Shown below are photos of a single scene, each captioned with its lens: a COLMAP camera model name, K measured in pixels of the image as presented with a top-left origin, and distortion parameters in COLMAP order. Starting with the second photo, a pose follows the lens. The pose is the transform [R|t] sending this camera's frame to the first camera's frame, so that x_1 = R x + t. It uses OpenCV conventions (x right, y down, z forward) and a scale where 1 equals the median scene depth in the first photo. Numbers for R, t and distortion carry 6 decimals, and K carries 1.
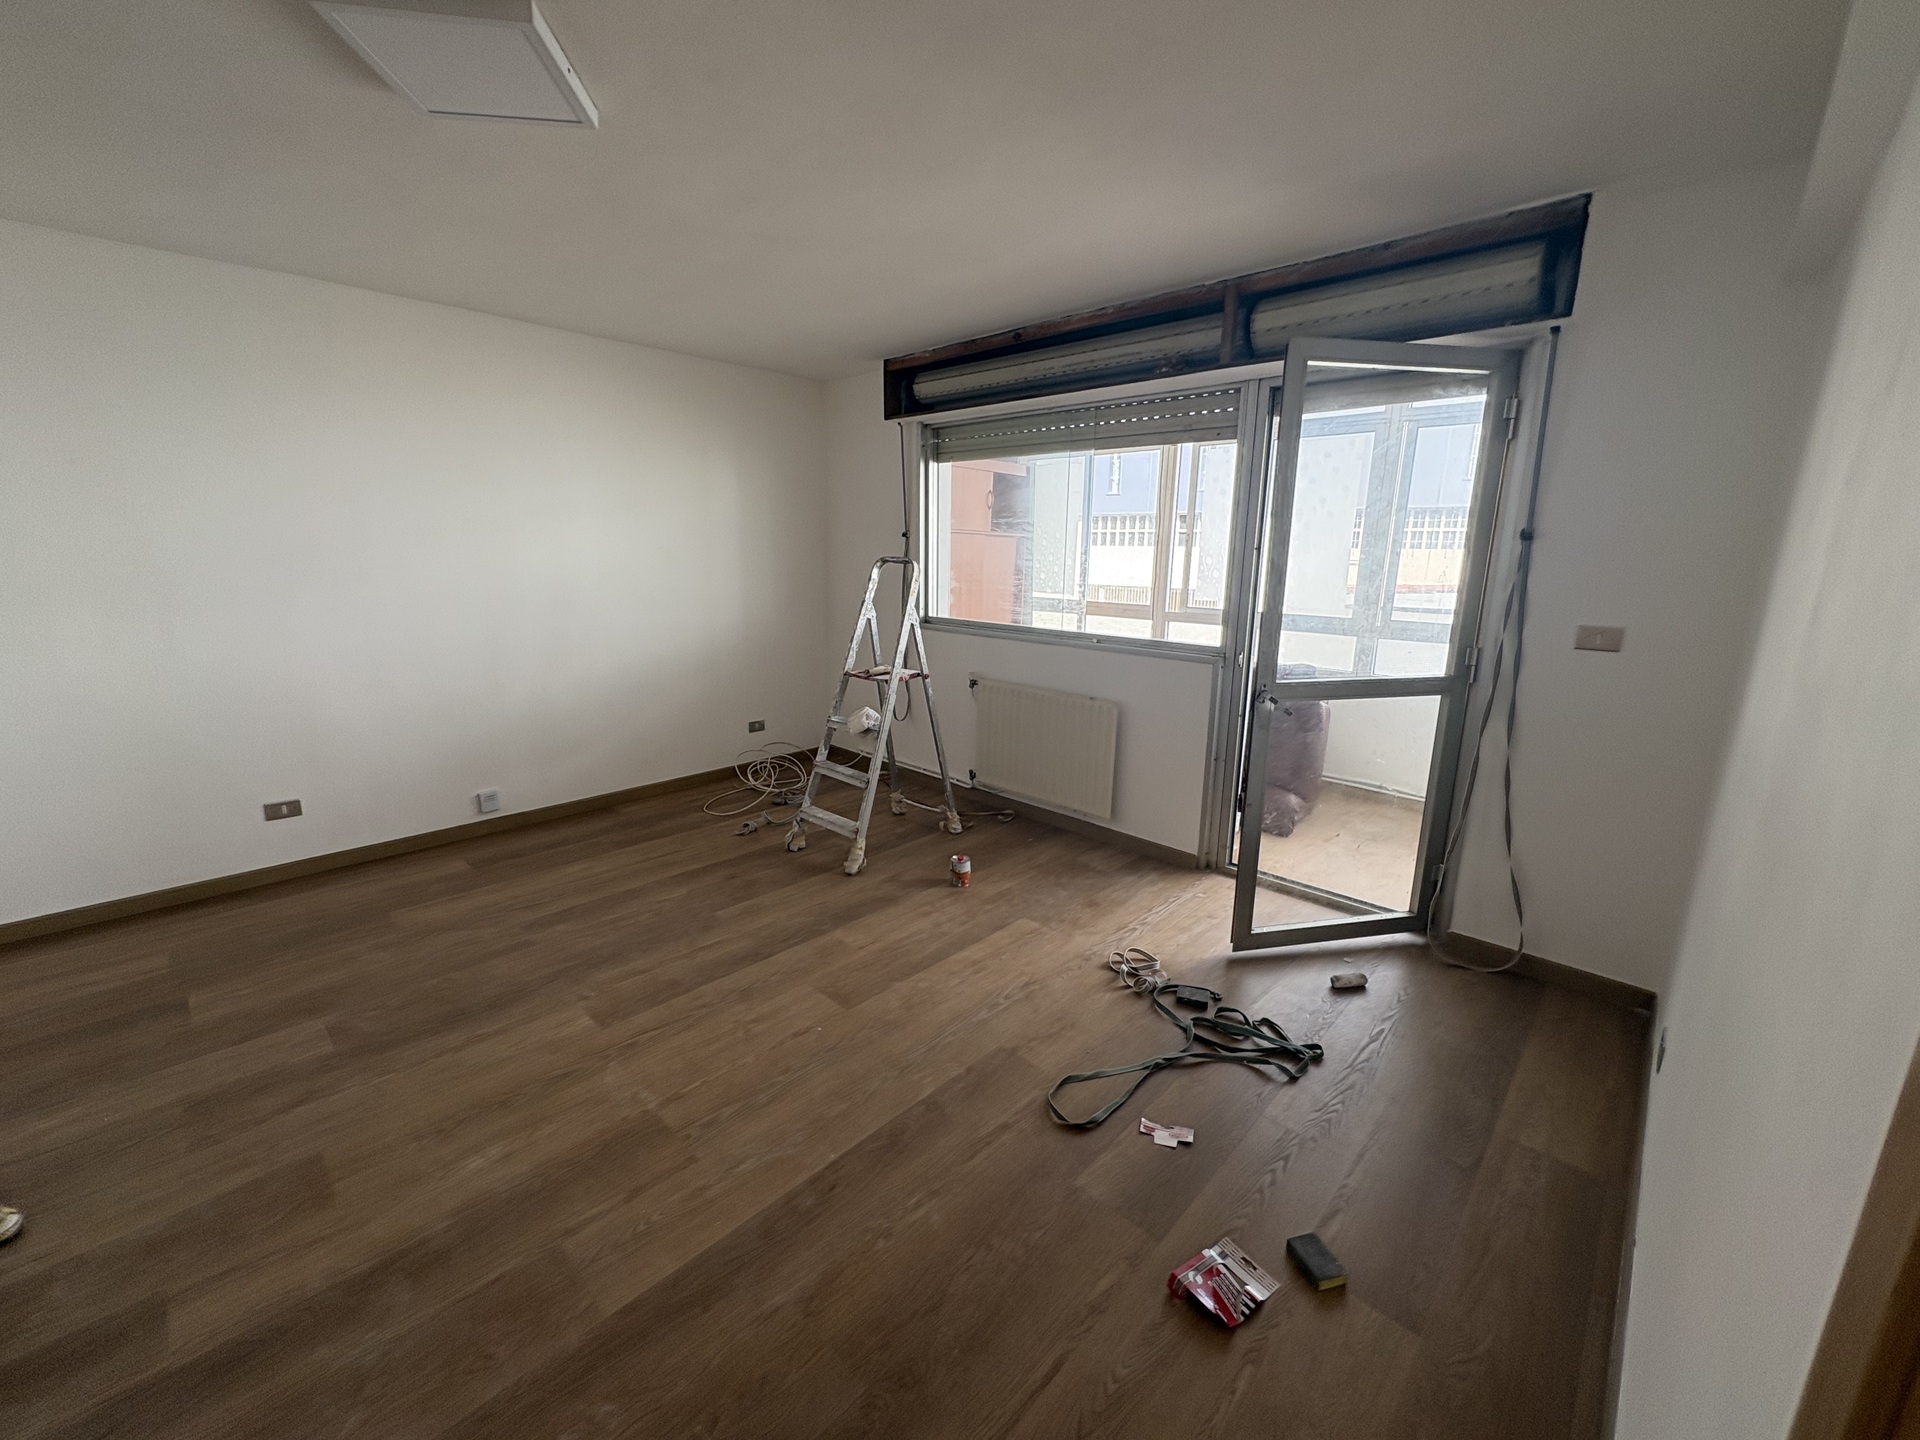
lens RADIAL K [[765.5, 0, 965.2], [0, 765.5, 722.5], [0, 0, 1]] dist [0.002907, -0.000159]
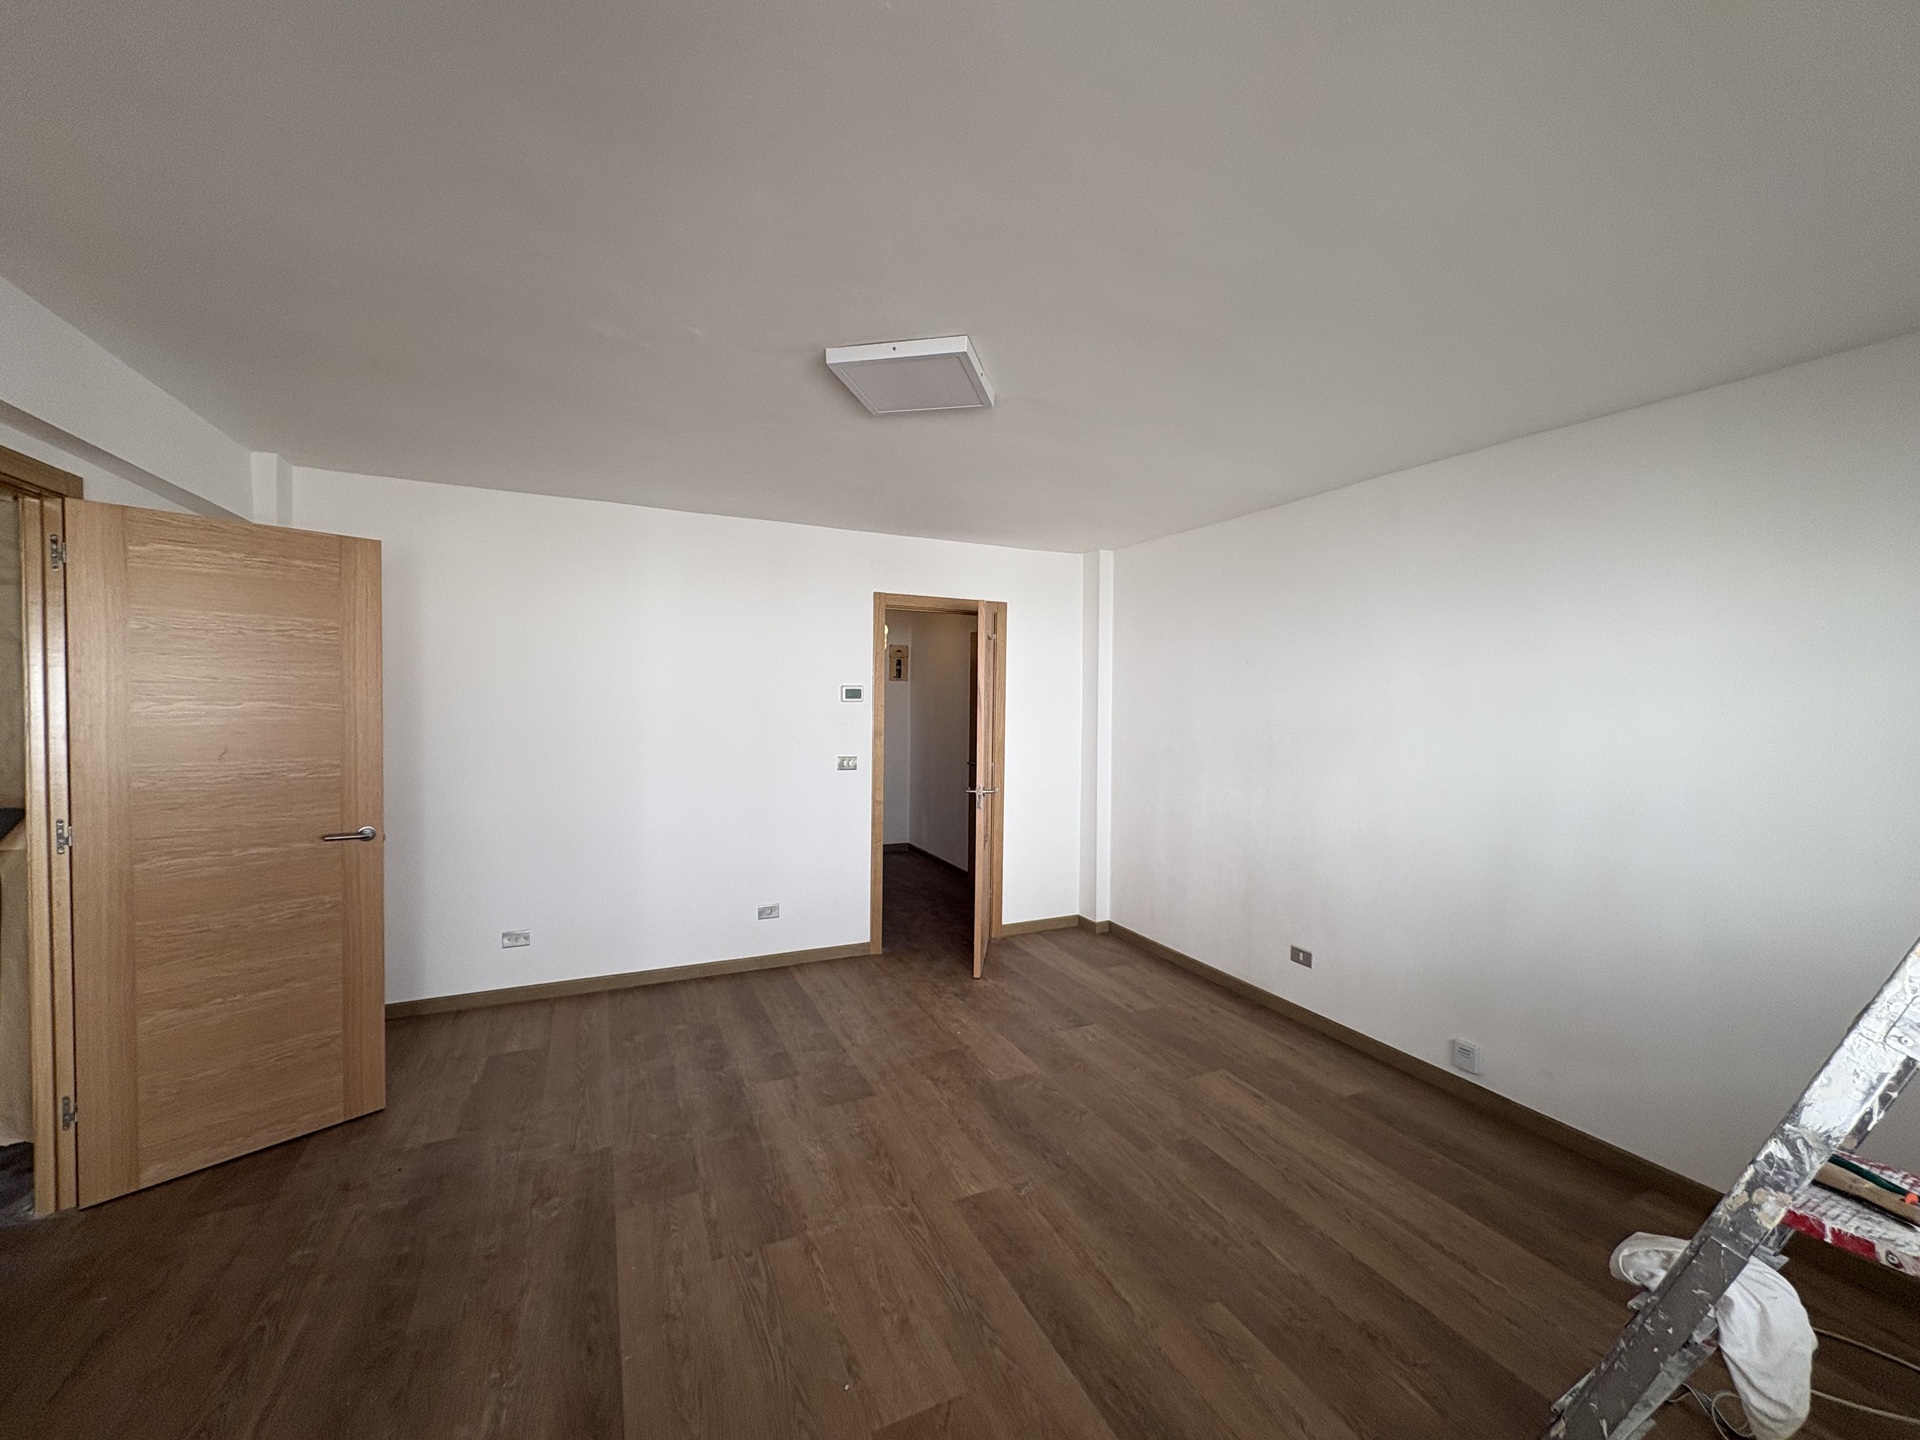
lens RADIAL K [[765.5, 0, 968.7], [0, 765.5, 721.2], [0, 0, 1]] dist [0.002907, -0.000159]
pose [[-0.359679, 0.013507, -0.932978, 0.314460], [-0.225318, 0.969047, 0.100893, -0.220529], [0.905463, 0.246506, -0.345503, 0.872211]]
